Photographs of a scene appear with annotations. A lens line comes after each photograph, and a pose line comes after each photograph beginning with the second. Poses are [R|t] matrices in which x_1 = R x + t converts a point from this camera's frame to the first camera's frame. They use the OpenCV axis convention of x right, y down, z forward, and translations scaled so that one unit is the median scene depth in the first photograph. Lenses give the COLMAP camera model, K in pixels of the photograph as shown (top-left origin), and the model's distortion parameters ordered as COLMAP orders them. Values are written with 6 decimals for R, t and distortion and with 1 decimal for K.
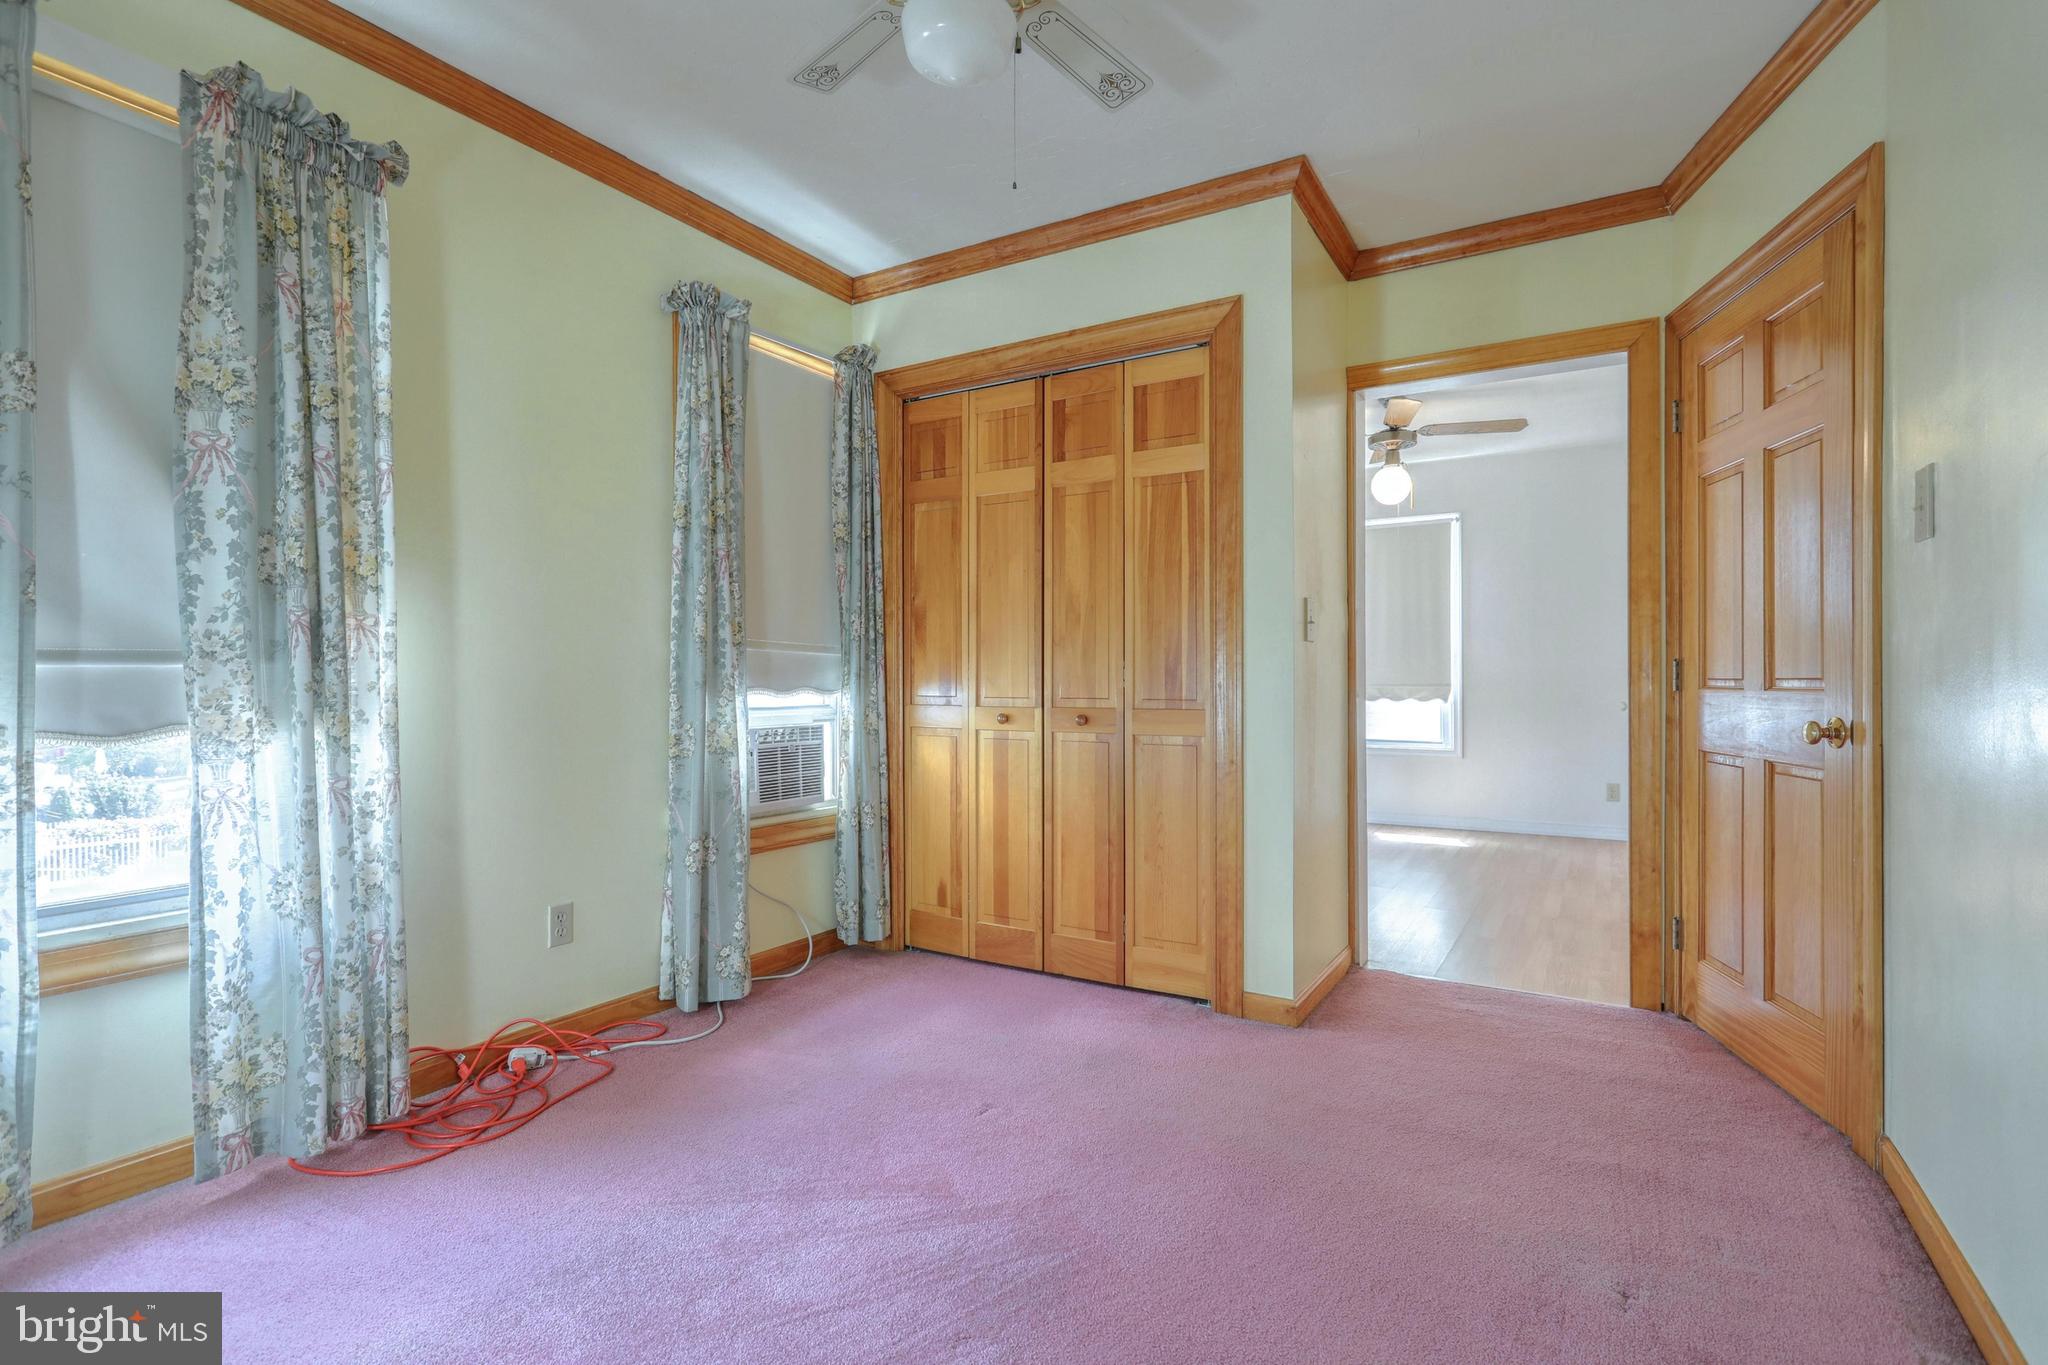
lens RADIAL K [[980.3, 0, 1030.5], [0, 980.3, 699.0], [0, 0, 1]] dist [0.002684, 0.001483]
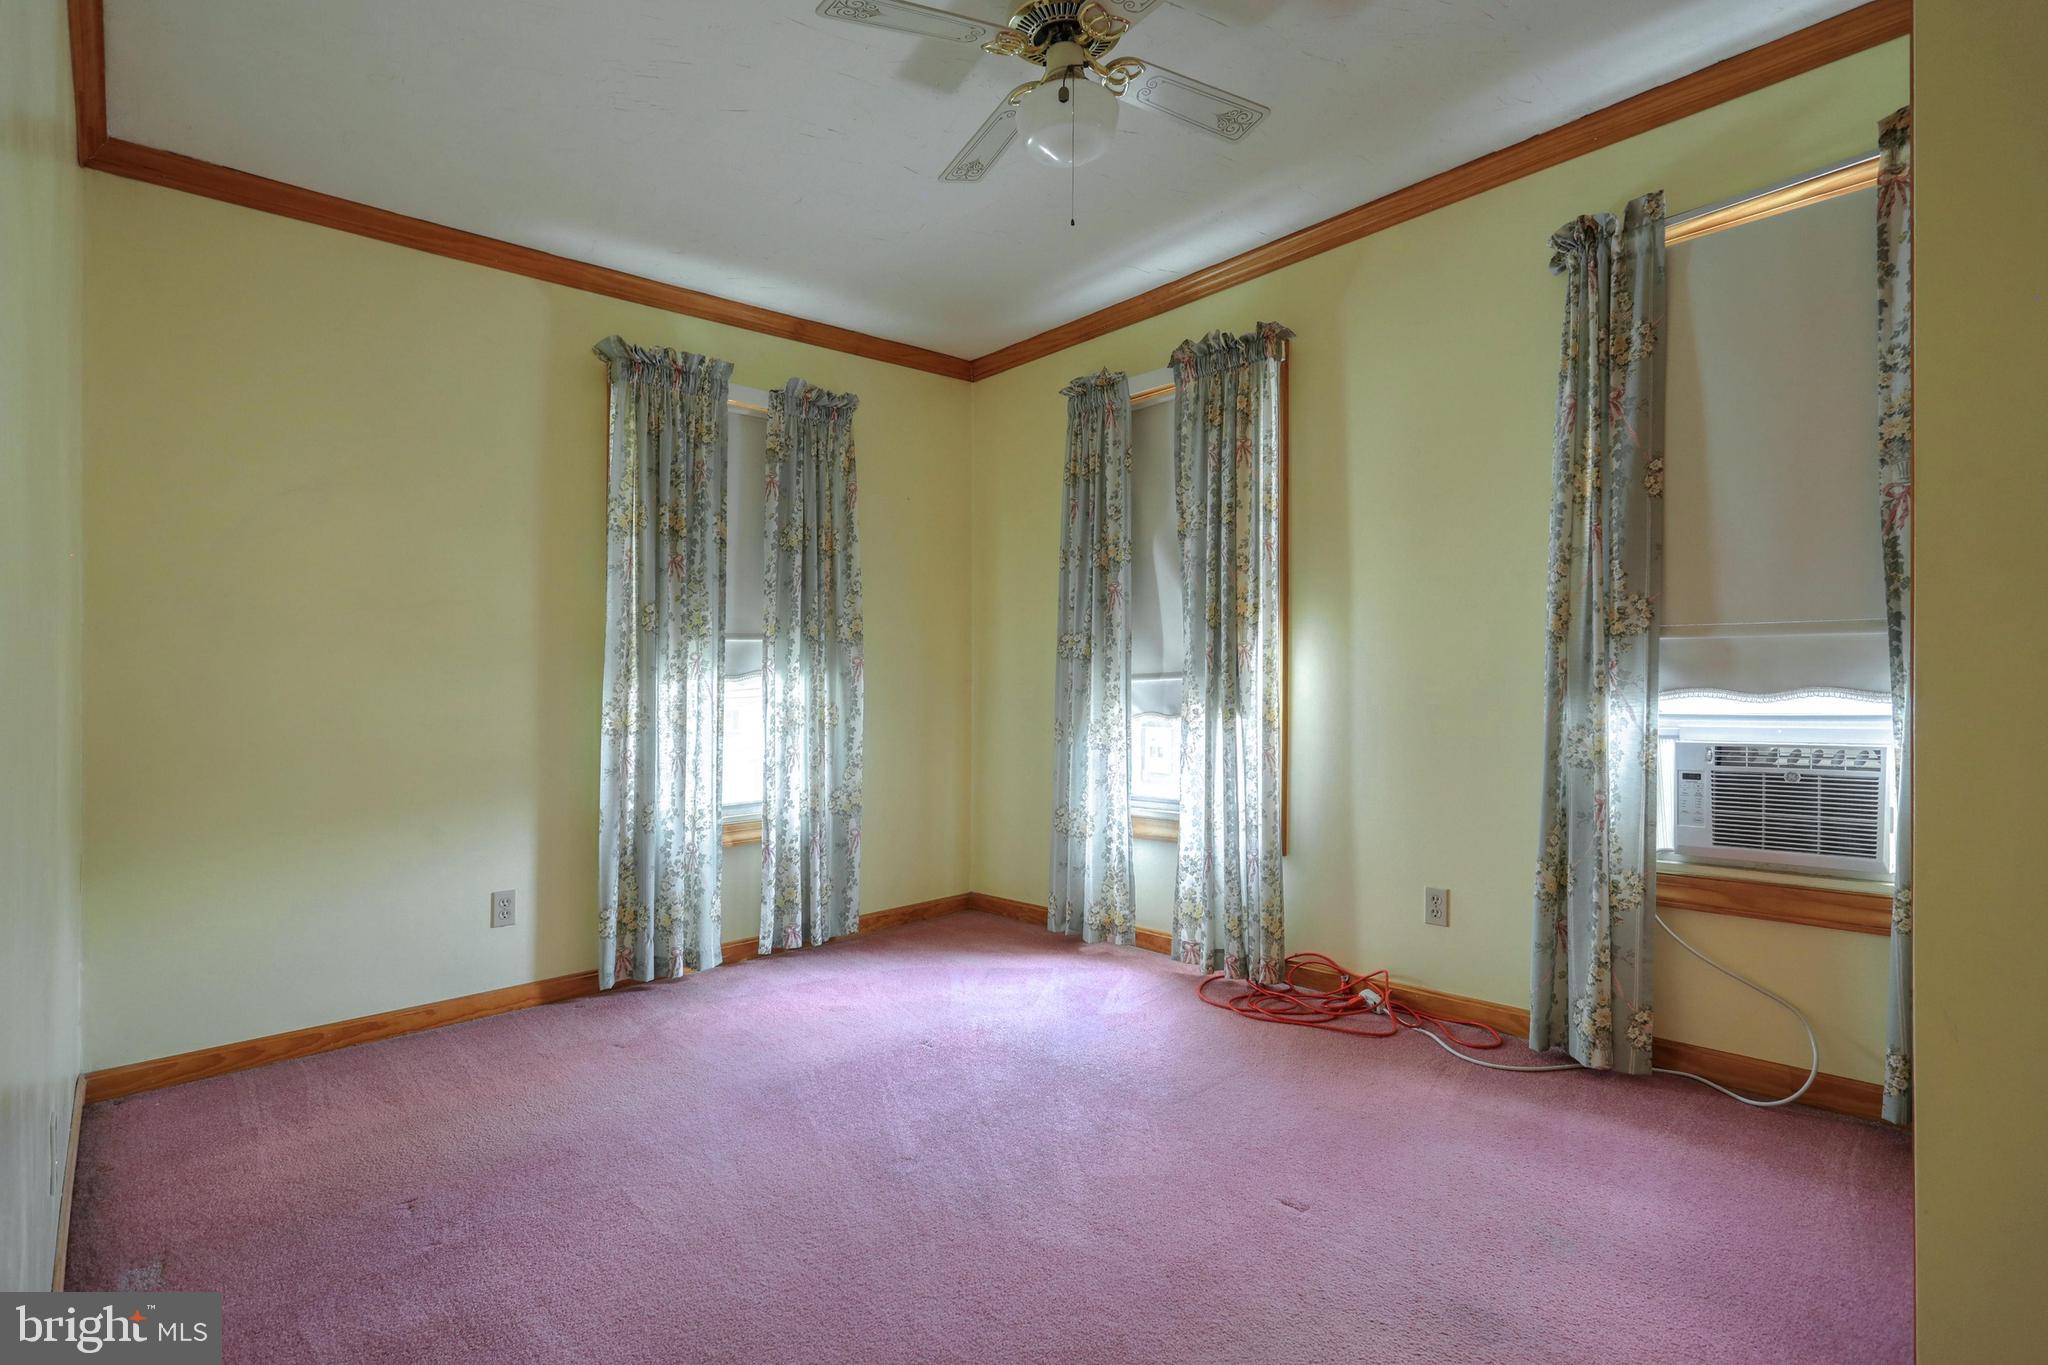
lens RADIAL K [[980.3, 0, 1031.4], [0, 980.3, 677.0], [0, 0, 1]] dist [0.002684, 0.001483]
pose [[-0.269141, -0.010122, -0.963048, 0.823240], [-0.002468, 0.999949, -0.009820, -0.015950], [0.963098, -0.000266, -0.269152, 1.019487]]
